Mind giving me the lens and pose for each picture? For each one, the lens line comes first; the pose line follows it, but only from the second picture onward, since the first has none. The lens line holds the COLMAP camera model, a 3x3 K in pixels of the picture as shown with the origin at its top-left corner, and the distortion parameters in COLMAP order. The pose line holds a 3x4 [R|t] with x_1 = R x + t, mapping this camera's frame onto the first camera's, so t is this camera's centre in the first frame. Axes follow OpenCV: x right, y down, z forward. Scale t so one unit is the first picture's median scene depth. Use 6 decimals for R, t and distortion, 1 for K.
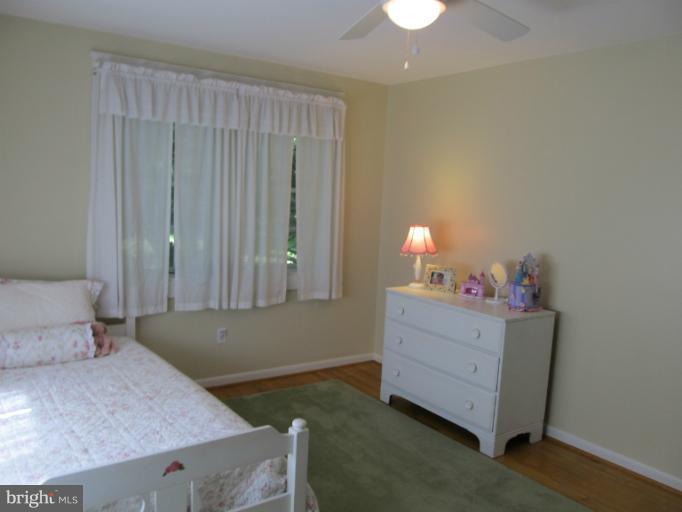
lens RADIAL K [[564.2, 0, 344.4], [0, 564.2, 256.0], [0, 0, 1]] dist [-0.064726, 0.028899]
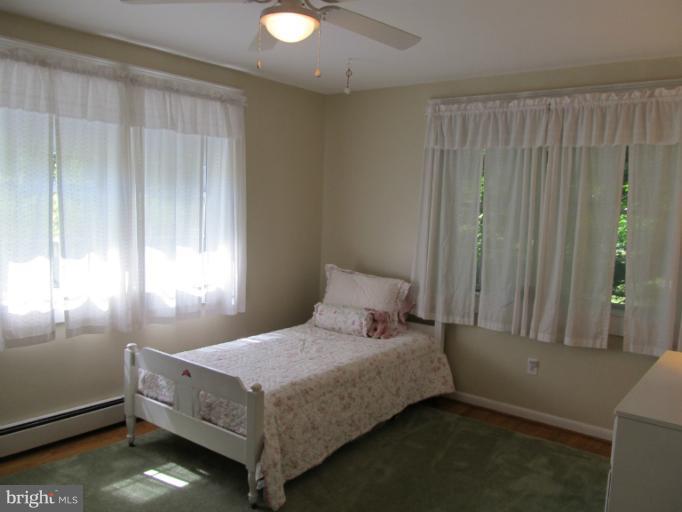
lens RADIAL K [[564.2, 0, 343.7], [0, 564.2, 259.2], [0, 0, 1]] dist [-0.064726, 0.028899]
pose [[0.272459, 0.059787, -0.960308, 0.638852], [-0.132076, 0.990944, 0.024222, -0.018805], [0.953059, 0.120235, 0.277888, 0.454776]]
